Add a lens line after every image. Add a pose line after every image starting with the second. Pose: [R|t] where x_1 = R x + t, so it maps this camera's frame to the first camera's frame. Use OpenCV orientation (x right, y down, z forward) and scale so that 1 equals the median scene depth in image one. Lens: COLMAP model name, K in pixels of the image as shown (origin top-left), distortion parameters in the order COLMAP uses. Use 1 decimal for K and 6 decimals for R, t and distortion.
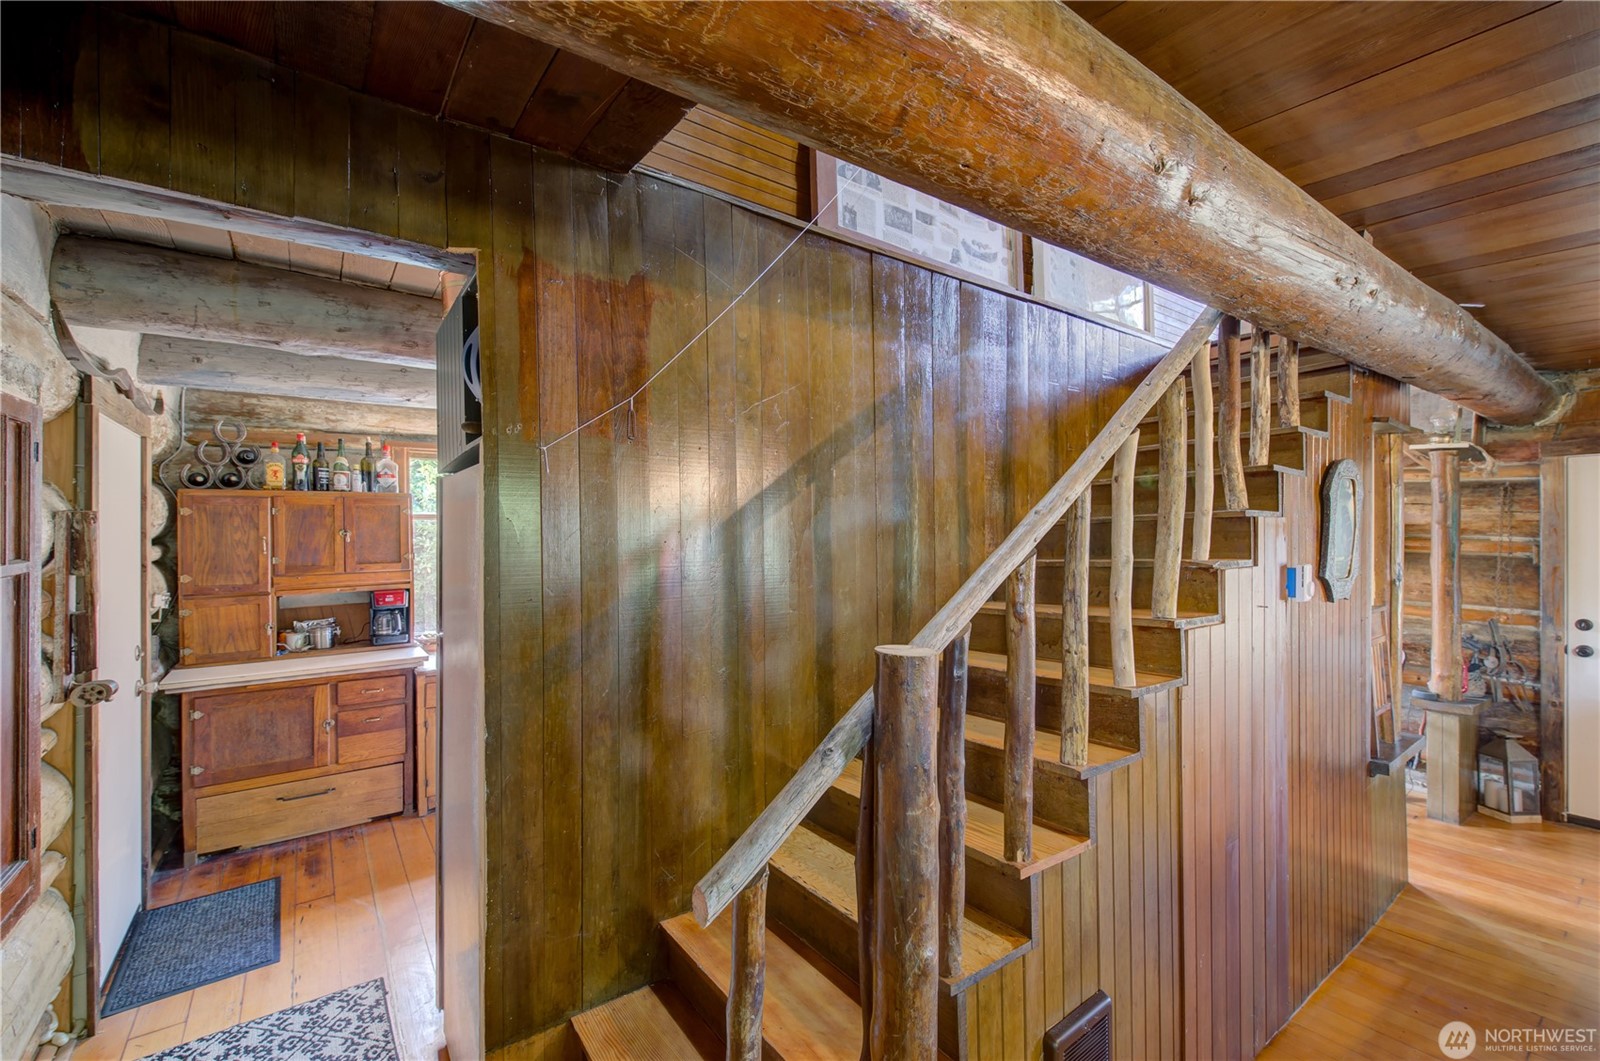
lens RADIAL K [[673.0, 0, 805.6], [0, 673.0, 532.5], [0, 0, 1]] dist [-0.002609, -0.000313]
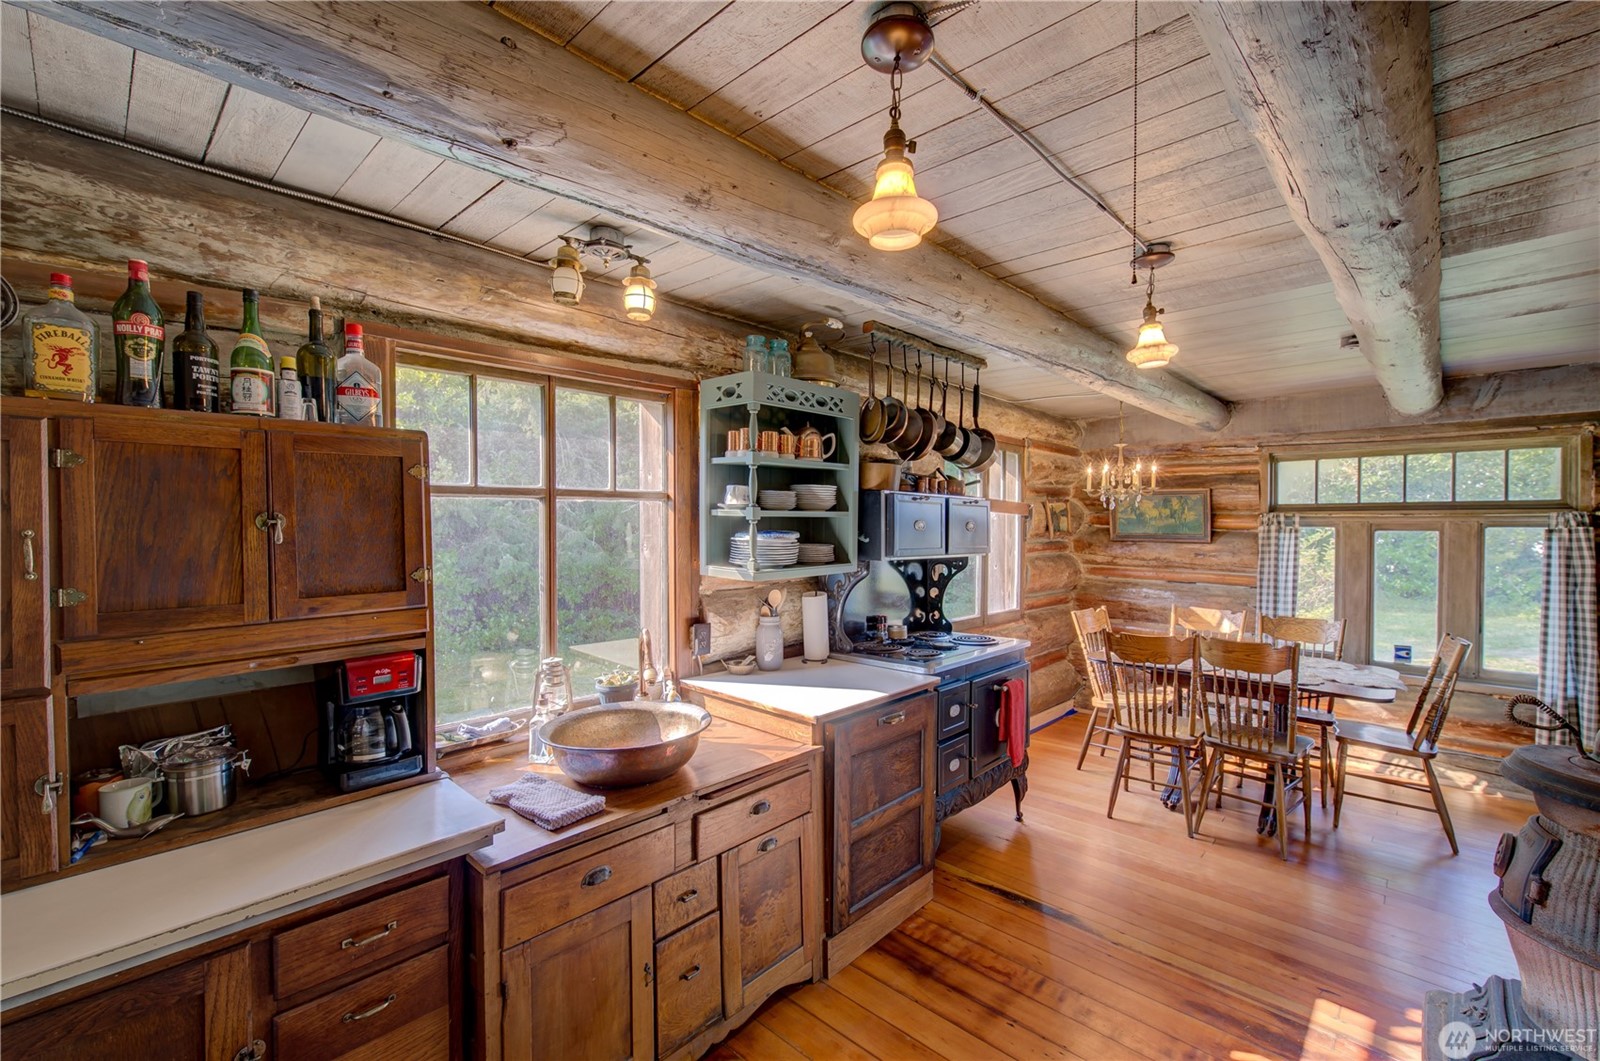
lens RADIAL K [[673.0, 0, 800.4], [0, 673.0, 531.9], [0, 0, 1]] dist [-0.002609, -0.000313]
pose [[0.983870, -0.002004, 0.178876, -0.453738], [0.001156, 0.999988, 0.004849, 0.005830], [-0.178884, -0.004564, 0.983860, 0.561015]]
